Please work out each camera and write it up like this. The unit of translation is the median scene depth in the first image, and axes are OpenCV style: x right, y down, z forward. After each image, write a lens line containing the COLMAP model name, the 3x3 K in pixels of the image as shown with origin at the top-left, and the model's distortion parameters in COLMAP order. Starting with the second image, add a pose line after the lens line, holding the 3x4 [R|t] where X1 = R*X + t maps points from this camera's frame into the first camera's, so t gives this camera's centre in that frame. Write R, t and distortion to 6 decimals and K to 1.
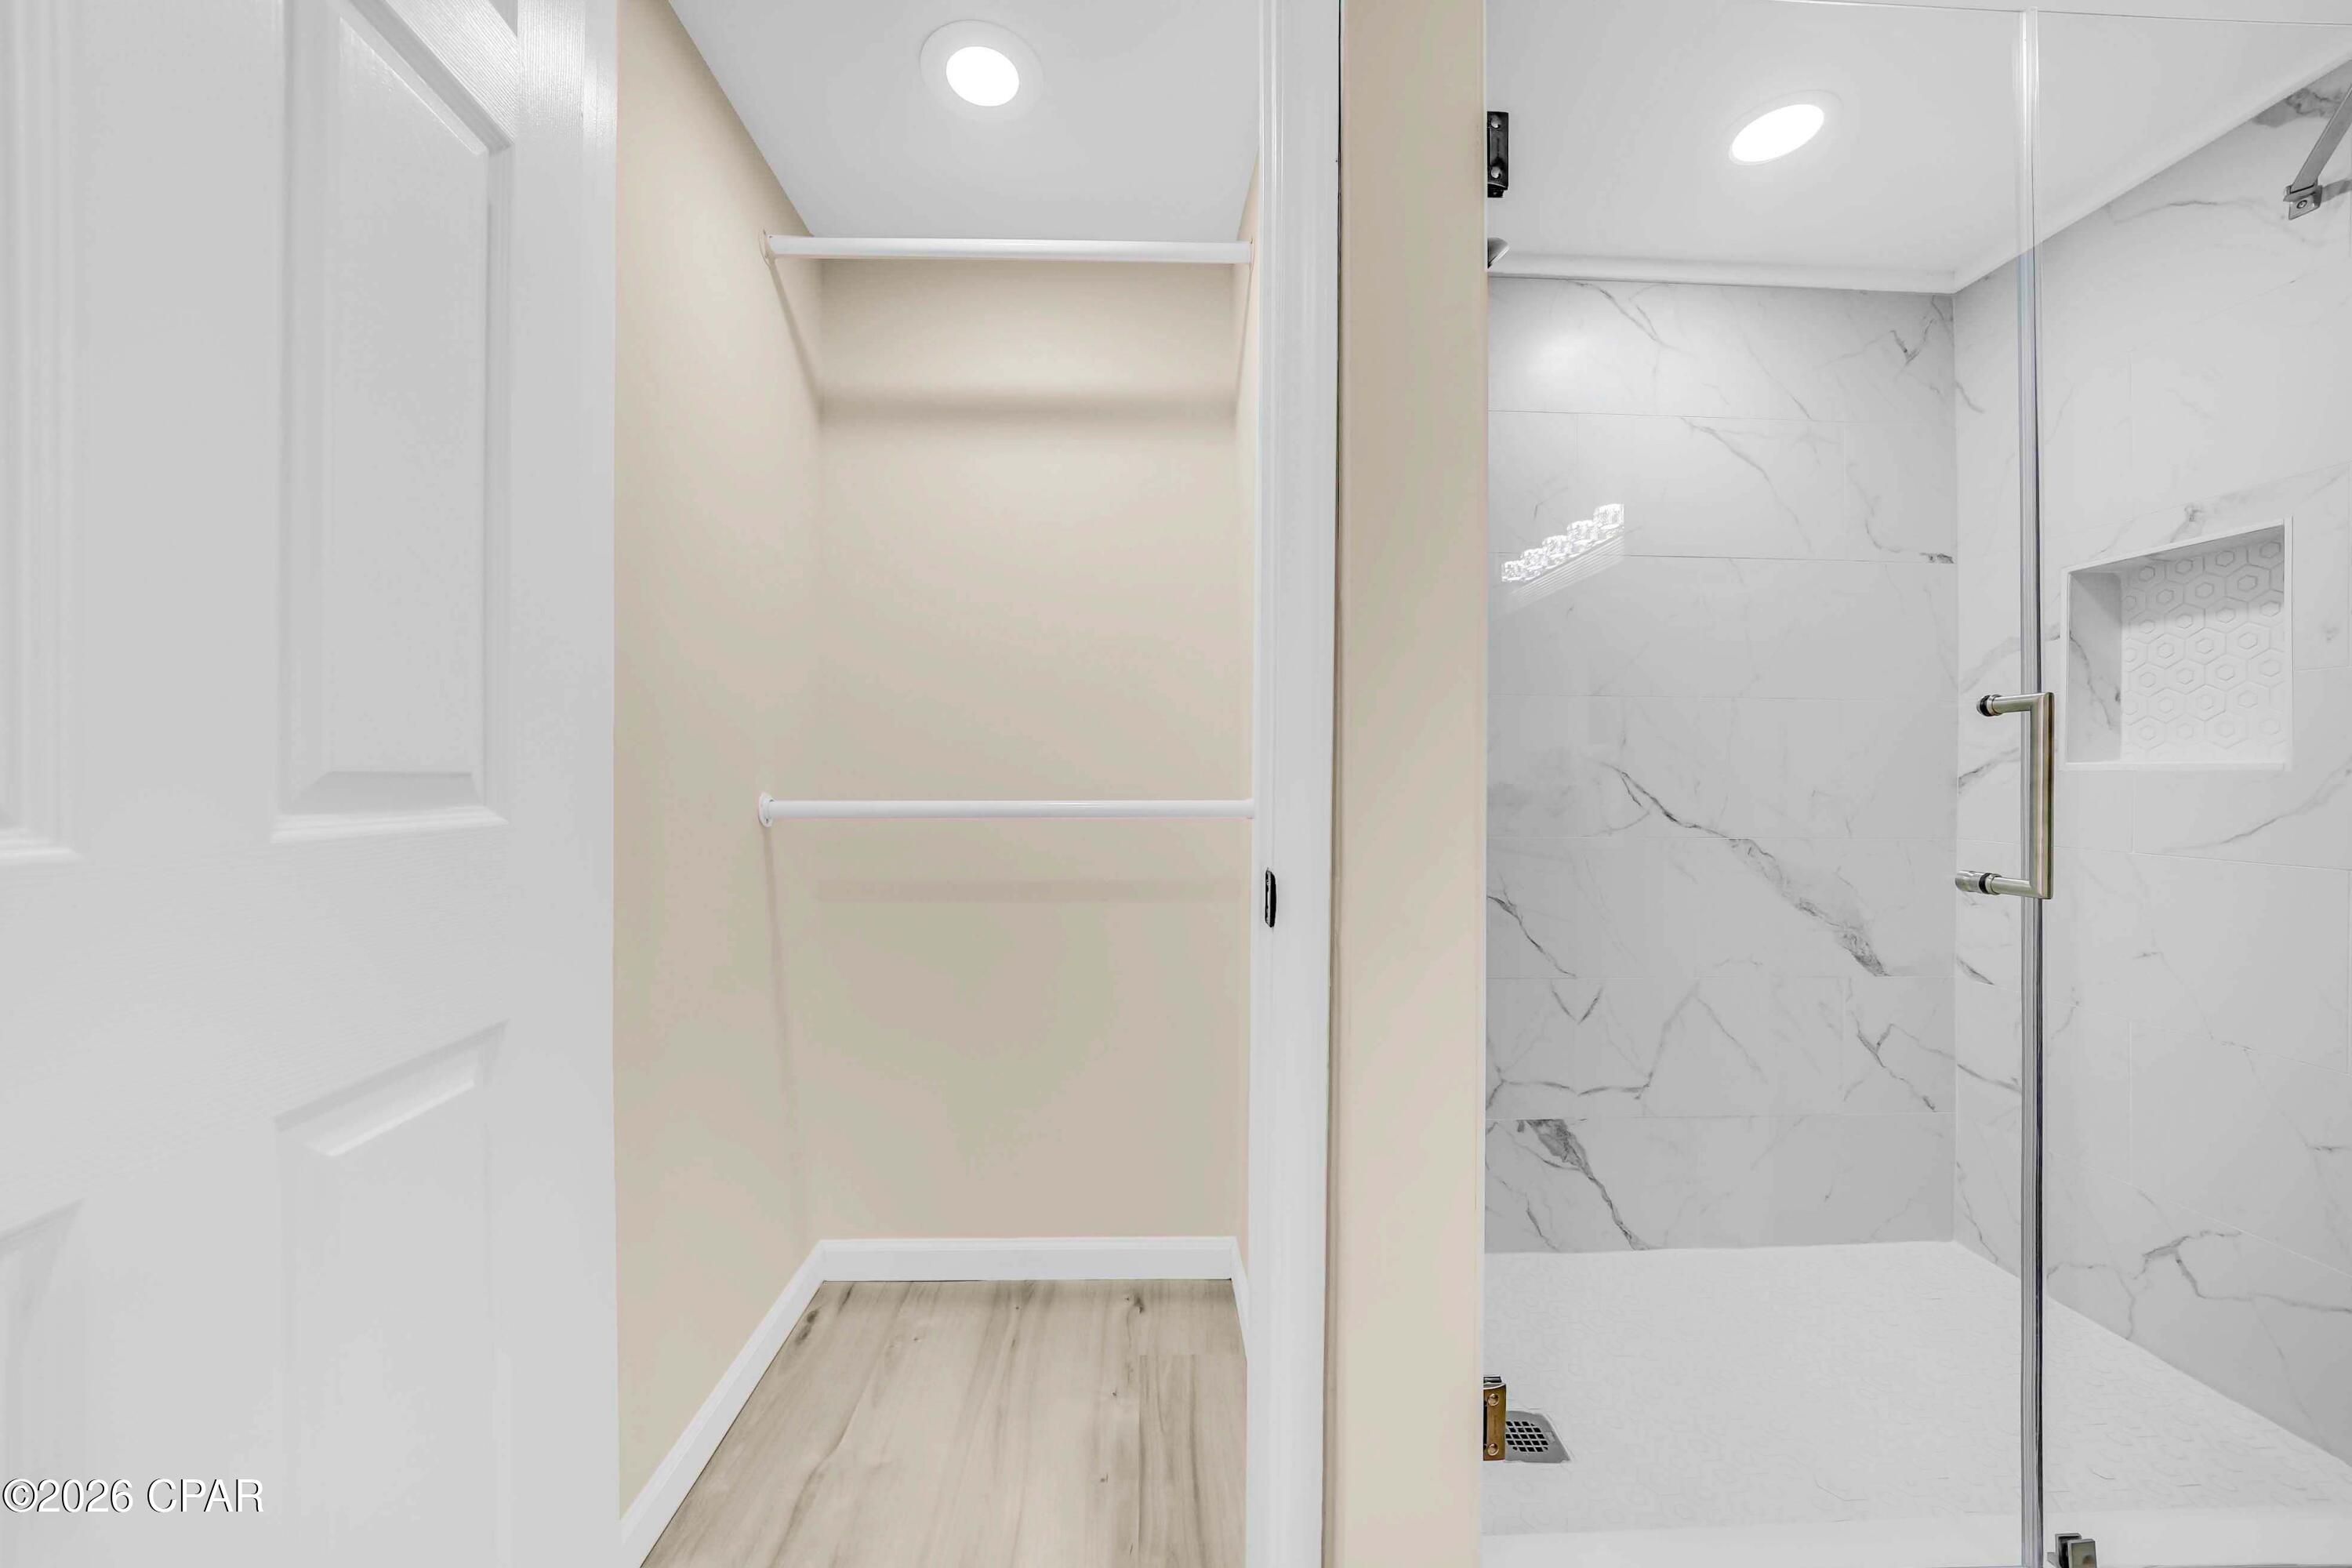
lens RADIAL K [[829.2, 0, 1154.2], [0, 829.2, 764.5], [0, 0, 1]] dist [-0.019468, 0.000129]
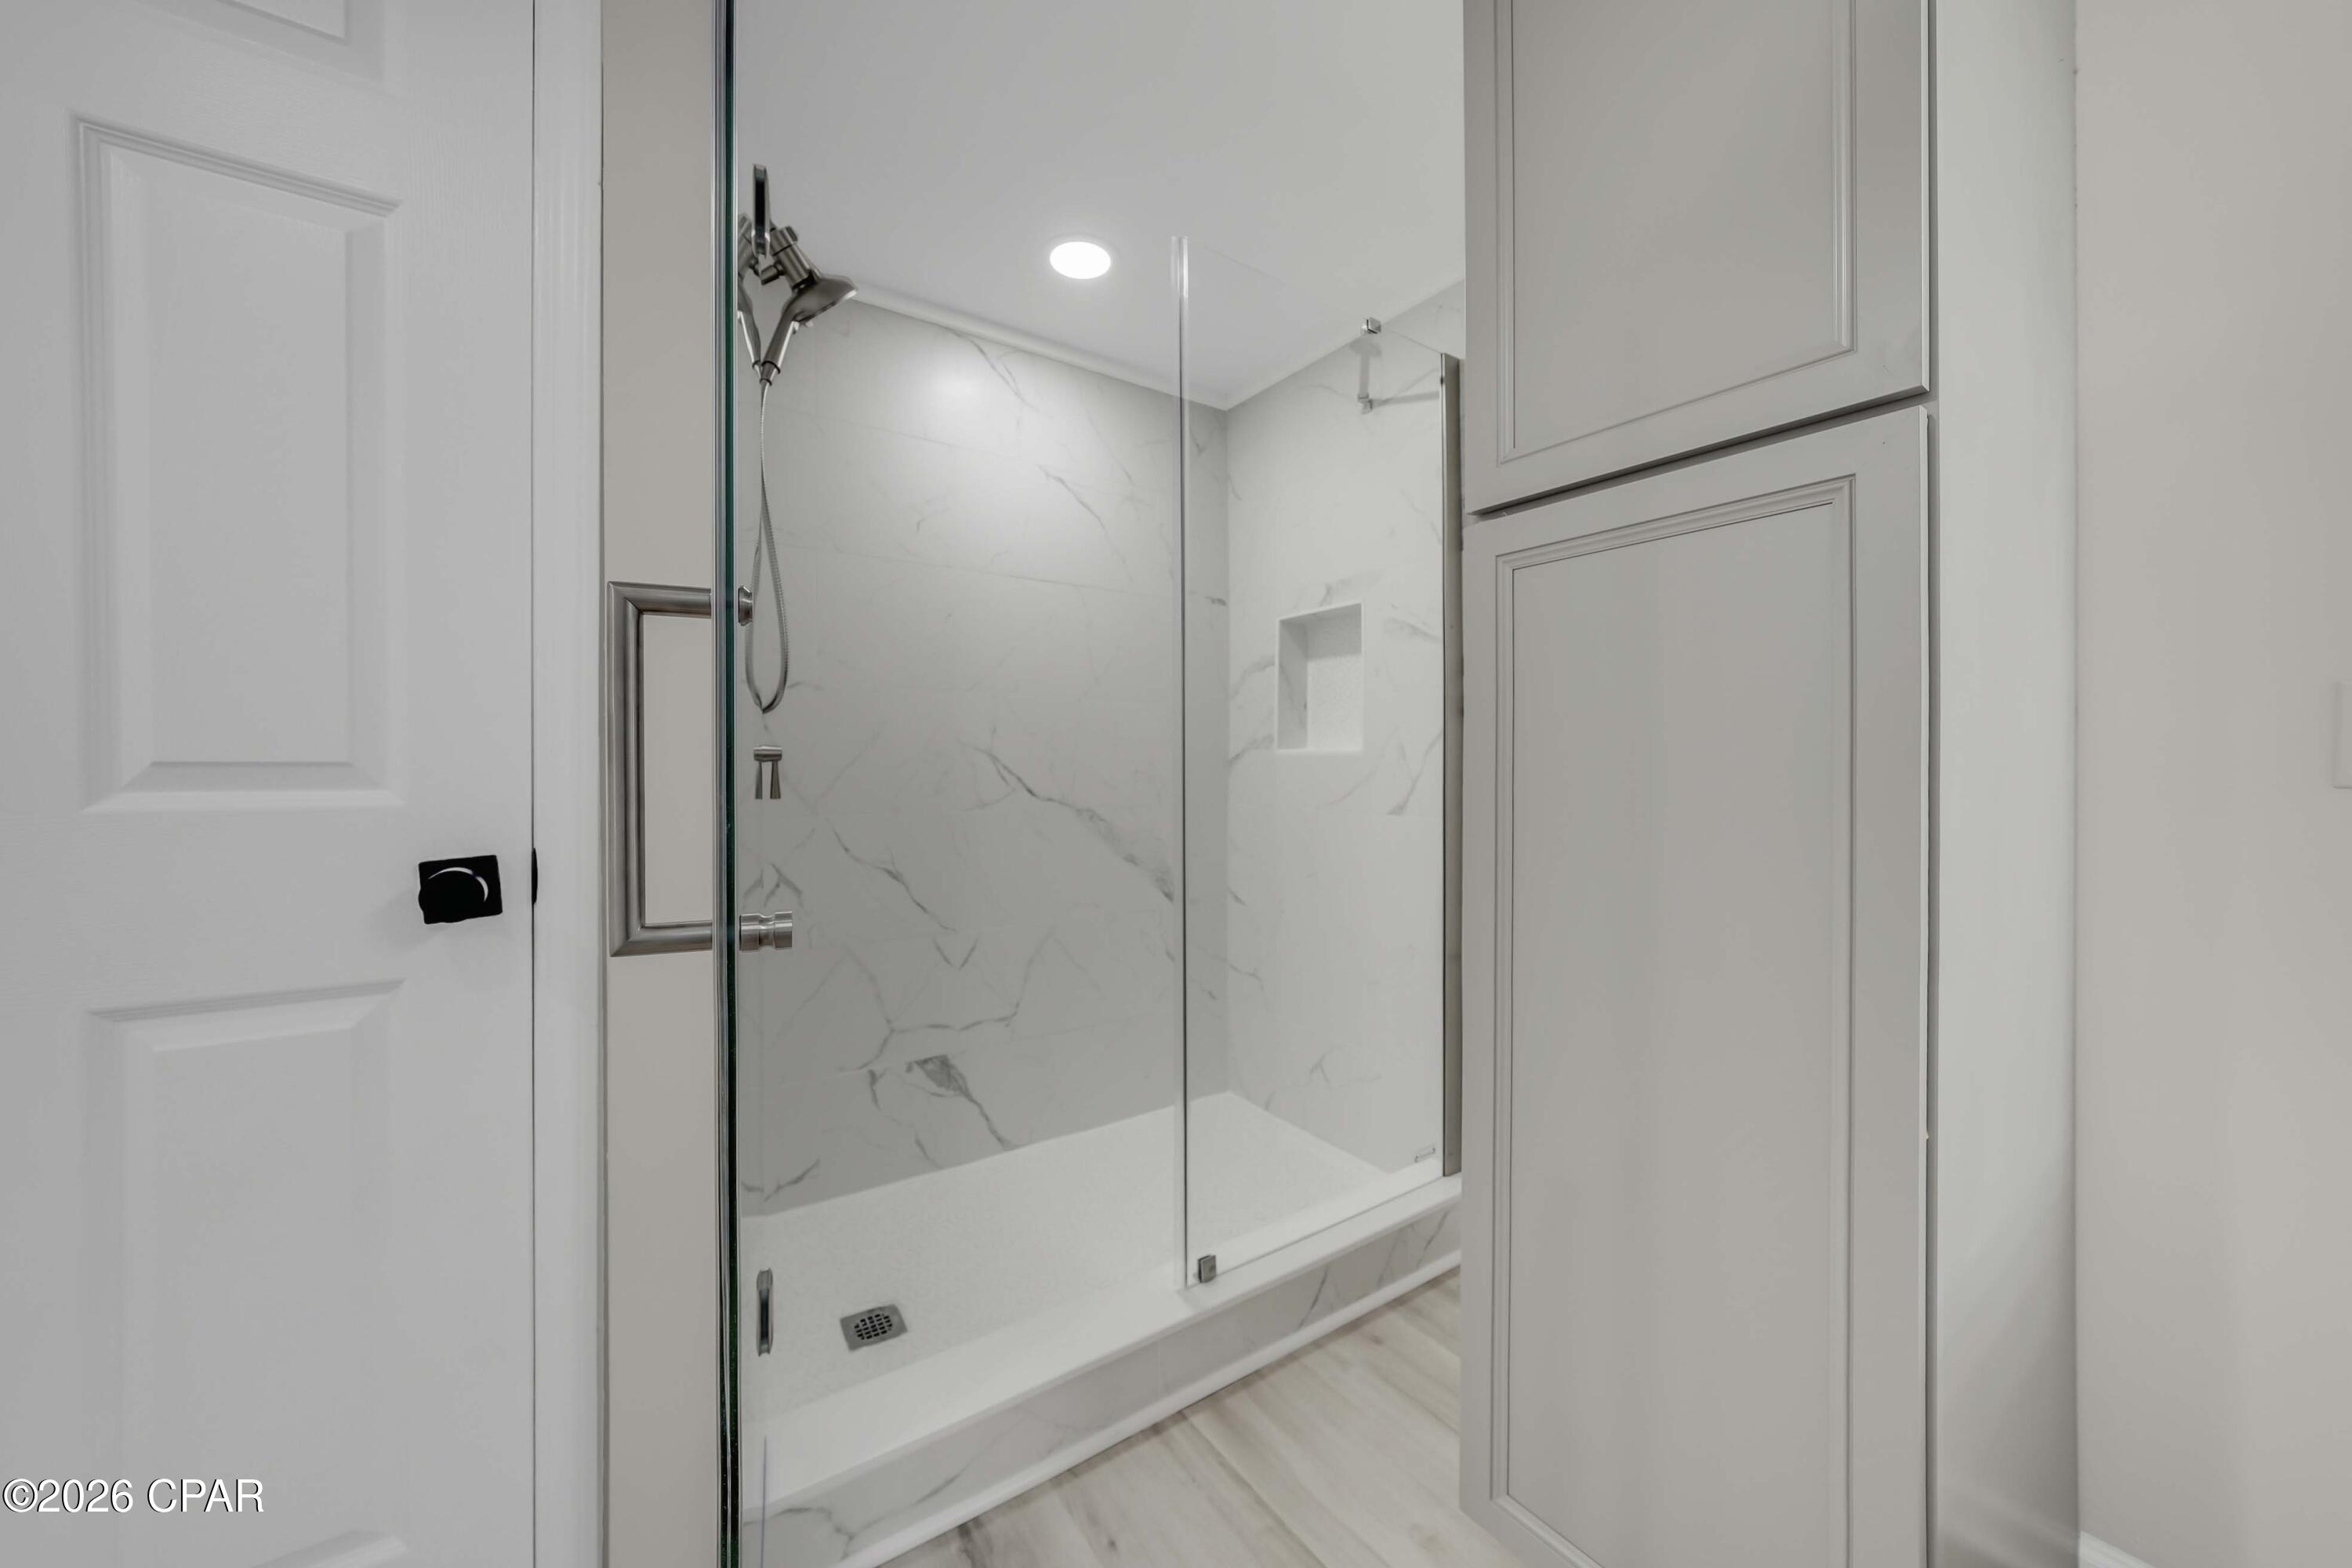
lens RADIAL K [[829.2, 0, 1154.2], [0, 829.2, 764.5], [0, 0, 1]] dist [-0.019468, 0.000129]
pose [[0.839870, -0.004028, 0.542773, 0.112545], [-0.007491, 0.999791, 0.019011, -0.002626], [-0.542736, -0.020033, 0.839664, -0.132488]]
